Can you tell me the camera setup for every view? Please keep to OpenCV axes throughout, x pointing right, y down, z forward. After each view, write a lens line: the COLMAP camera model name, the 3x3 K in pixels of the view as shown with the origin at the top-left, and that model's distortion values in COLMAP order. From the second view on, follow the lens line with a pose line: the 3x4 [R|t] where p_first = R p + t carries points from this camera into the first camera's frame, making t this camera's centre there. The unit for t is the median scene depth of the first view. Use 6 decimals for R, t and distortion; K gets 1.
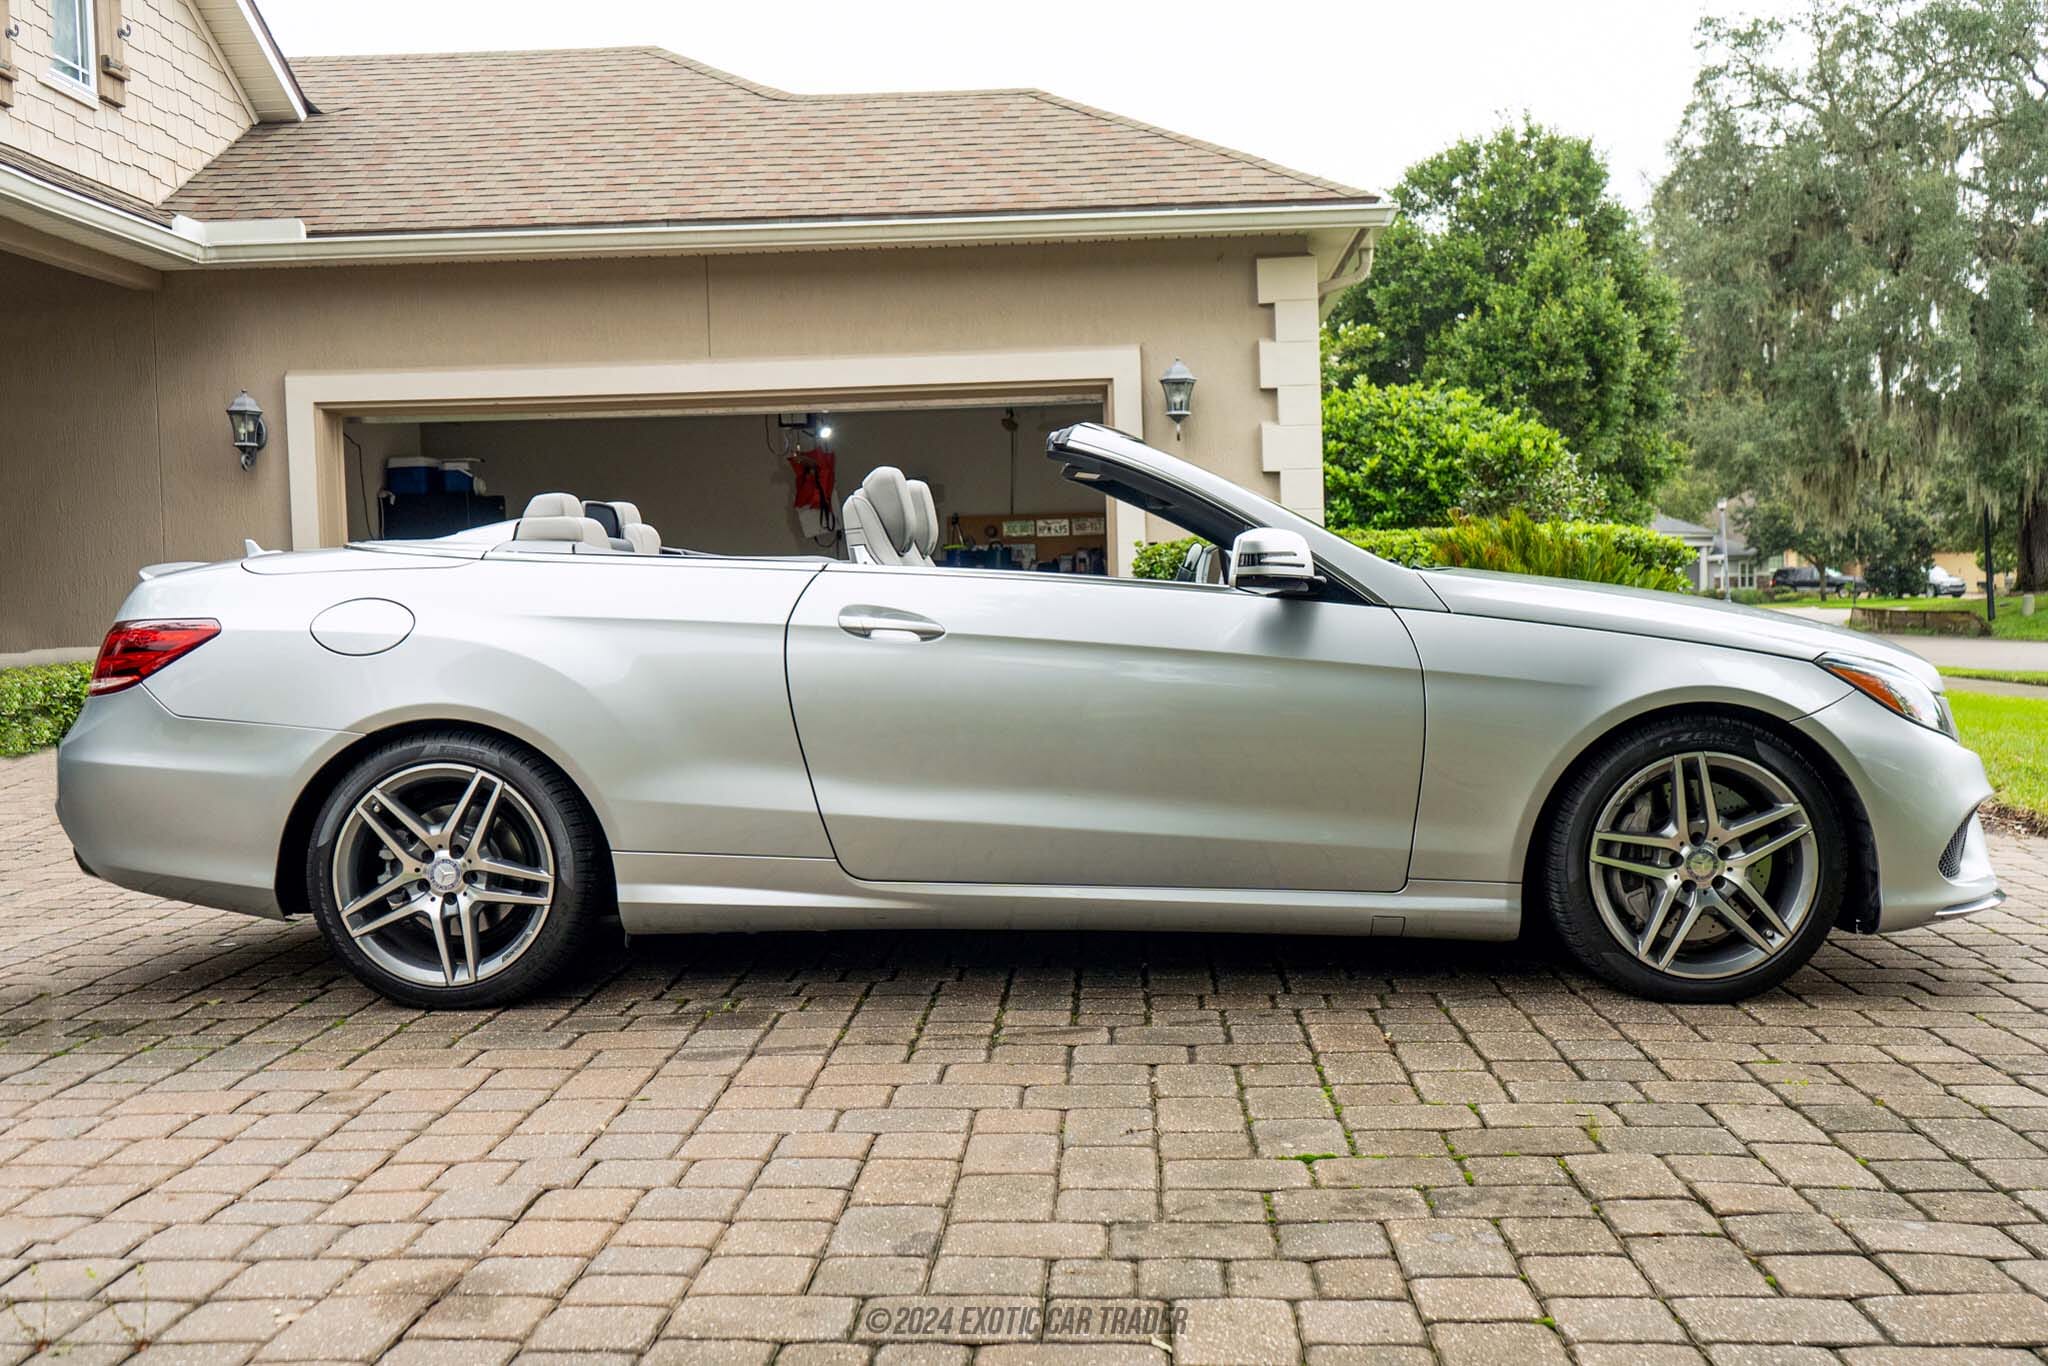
lens RADIAL K [[2004.6, 0, 1022.5], [0, 2004.6, 693.1], [0, 0, 1]] dist [0.005880, 0.000000]
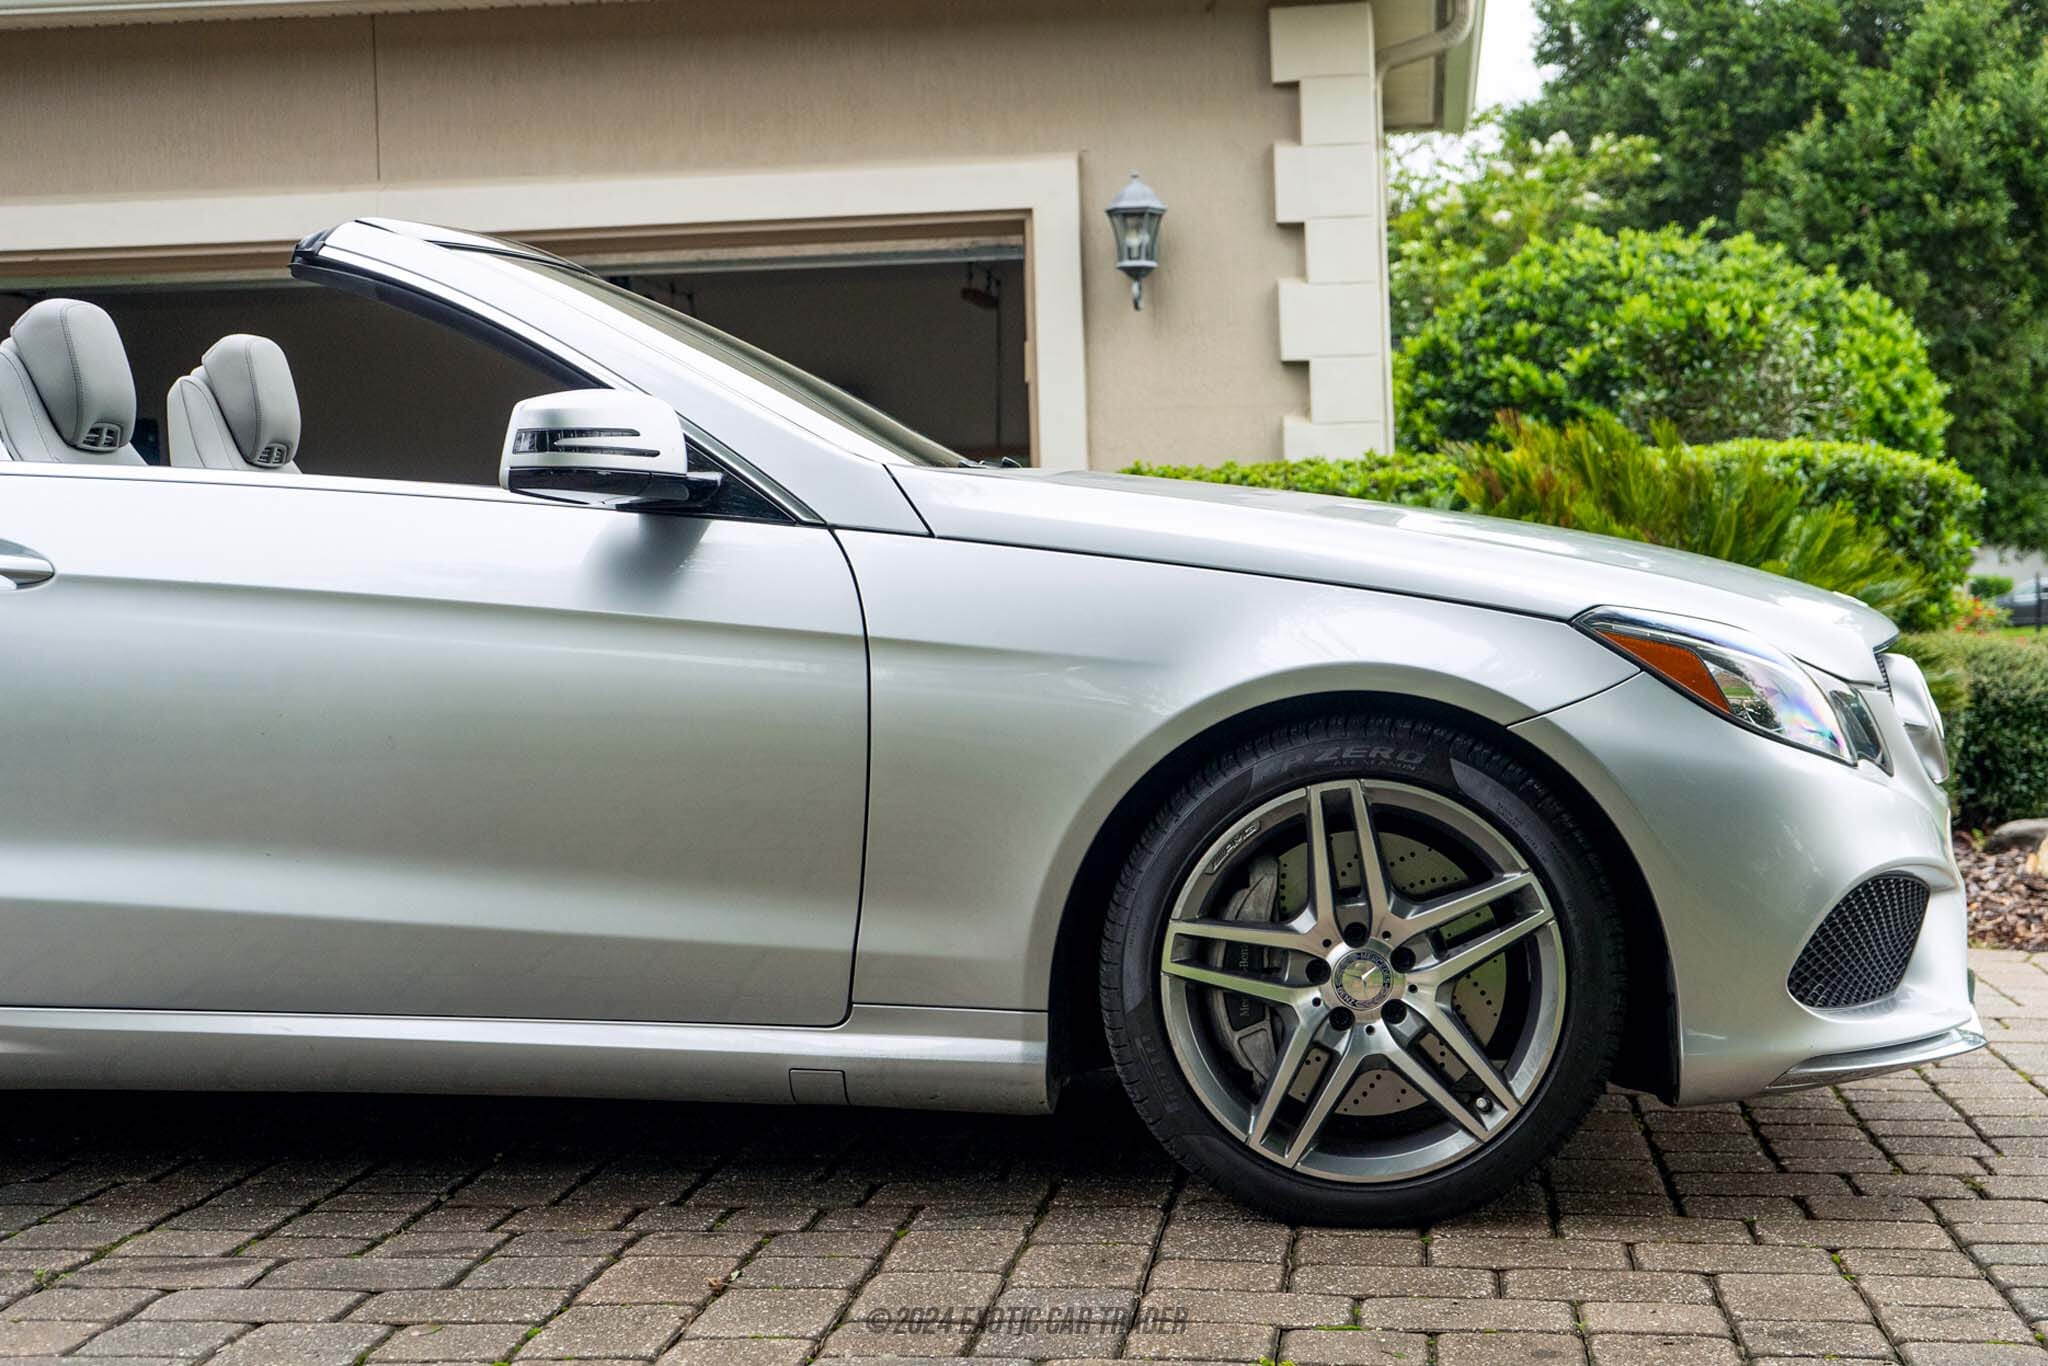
lens RADIAL K [[3235.8, 0, 1035.0], [0, 3235.8, 673.7], [0, 0, 1]] dist [0.027430, 0.000000]
pose [[0.998173, -0.000715, -0.060422, 0.285000], [-0.000810, 0.999682, -0.025201, 0.021105], [0.060421, 0.025204, 0.997855, 0.080579]]
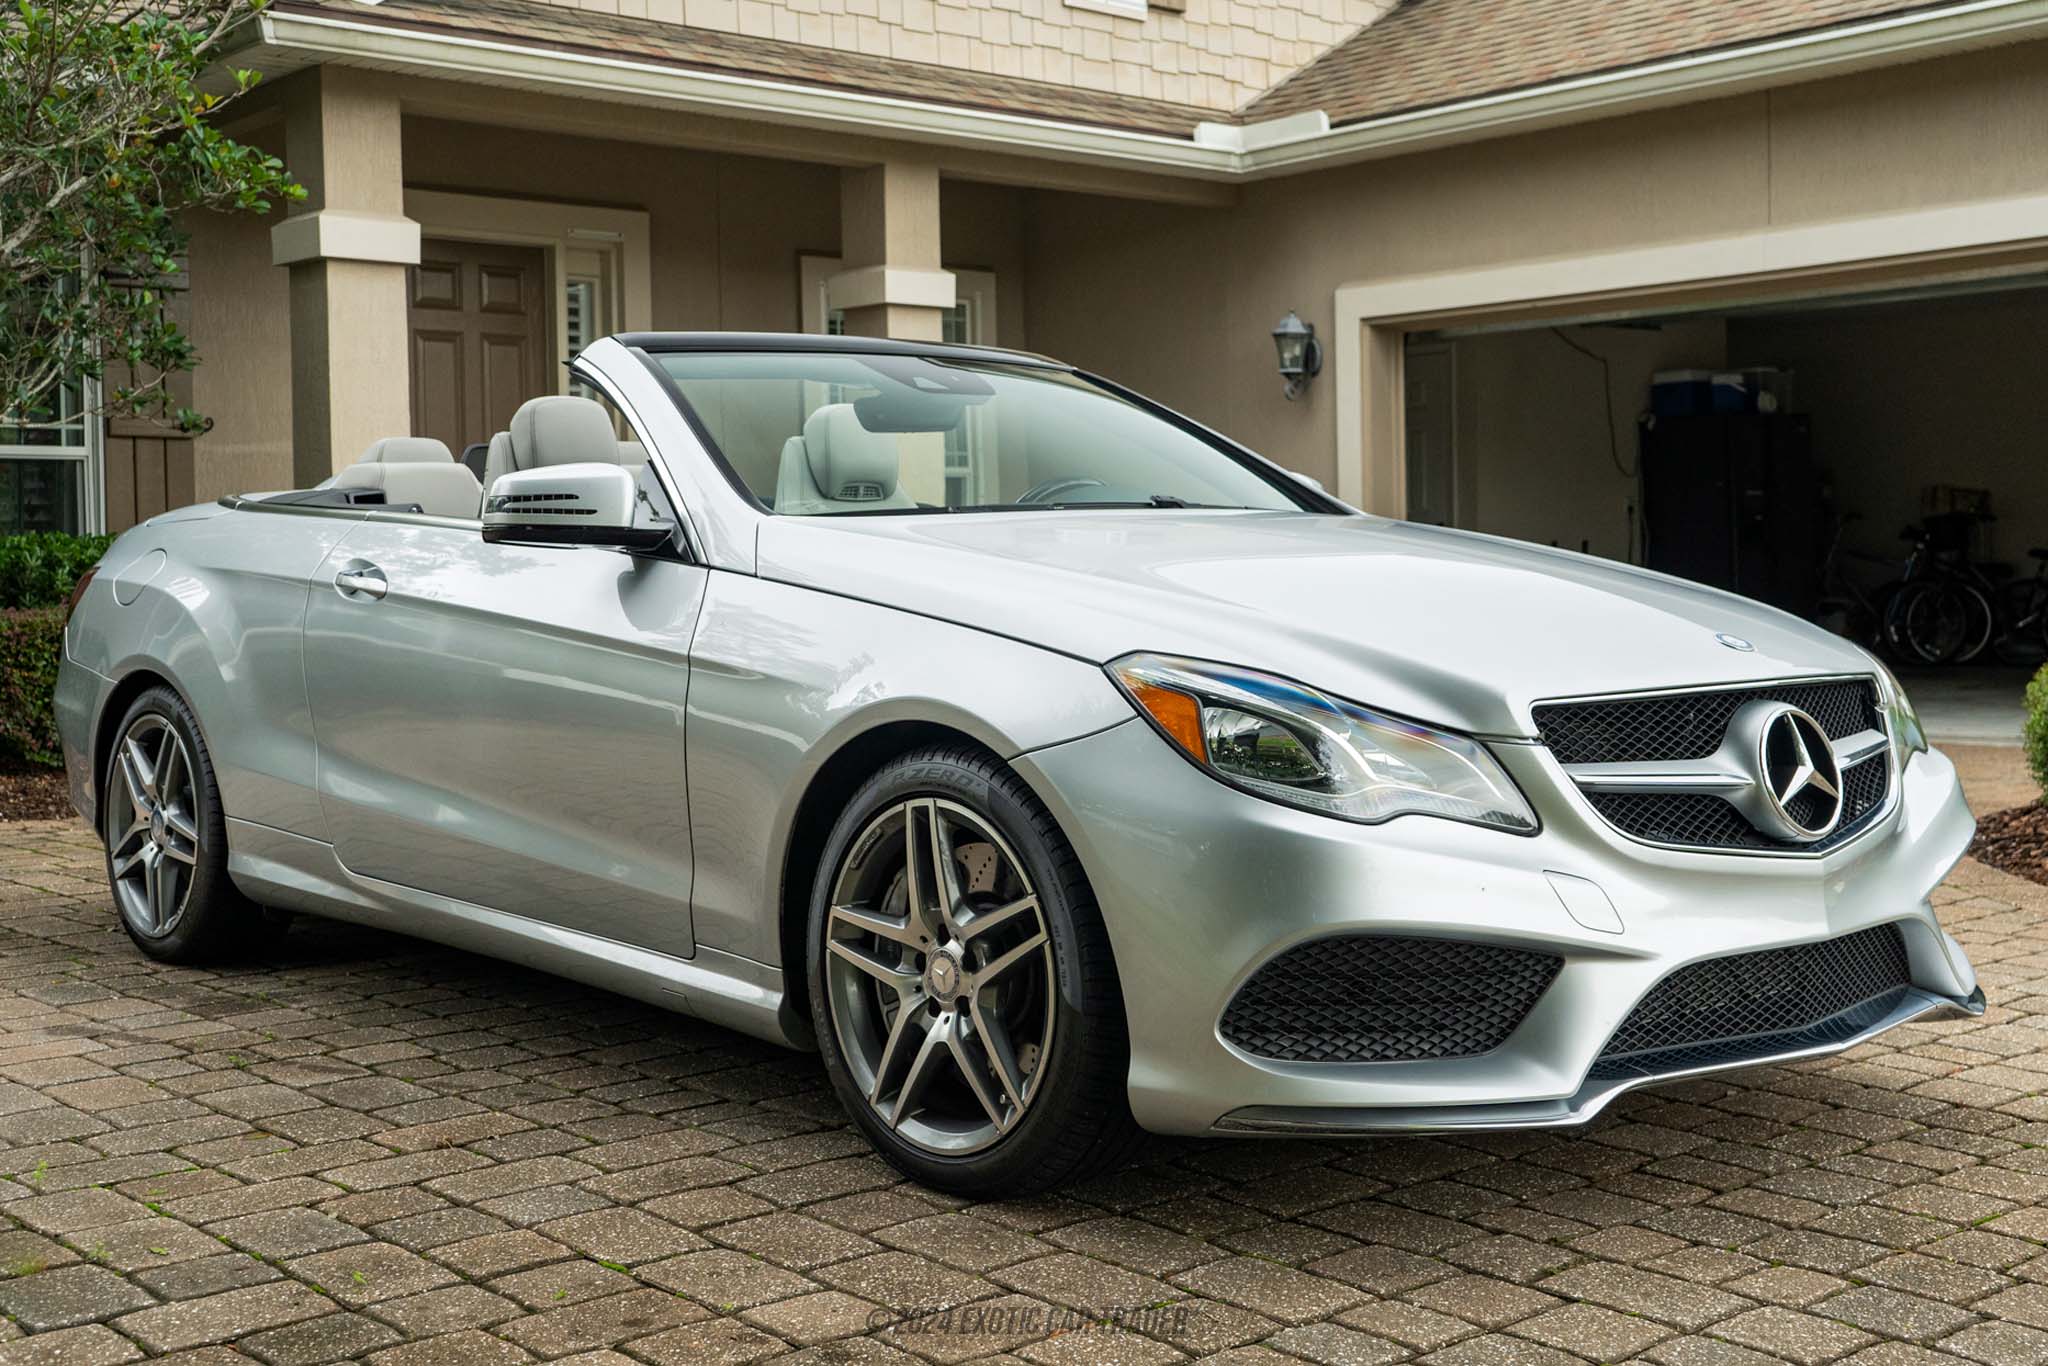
lens RADIAL K [[2439.0, 0, 1020.4], [0, 2439.0, 687.3], [0, 0, 1]] dist [-0.012674, 0.000000]
pose [[0.691707, 0.045935, -0.720716, 0.862711], [-0.036428, 0.998924, 0.028705, -0.027928], [0.721259, 0.006398, 0.692636, 0.452679]]
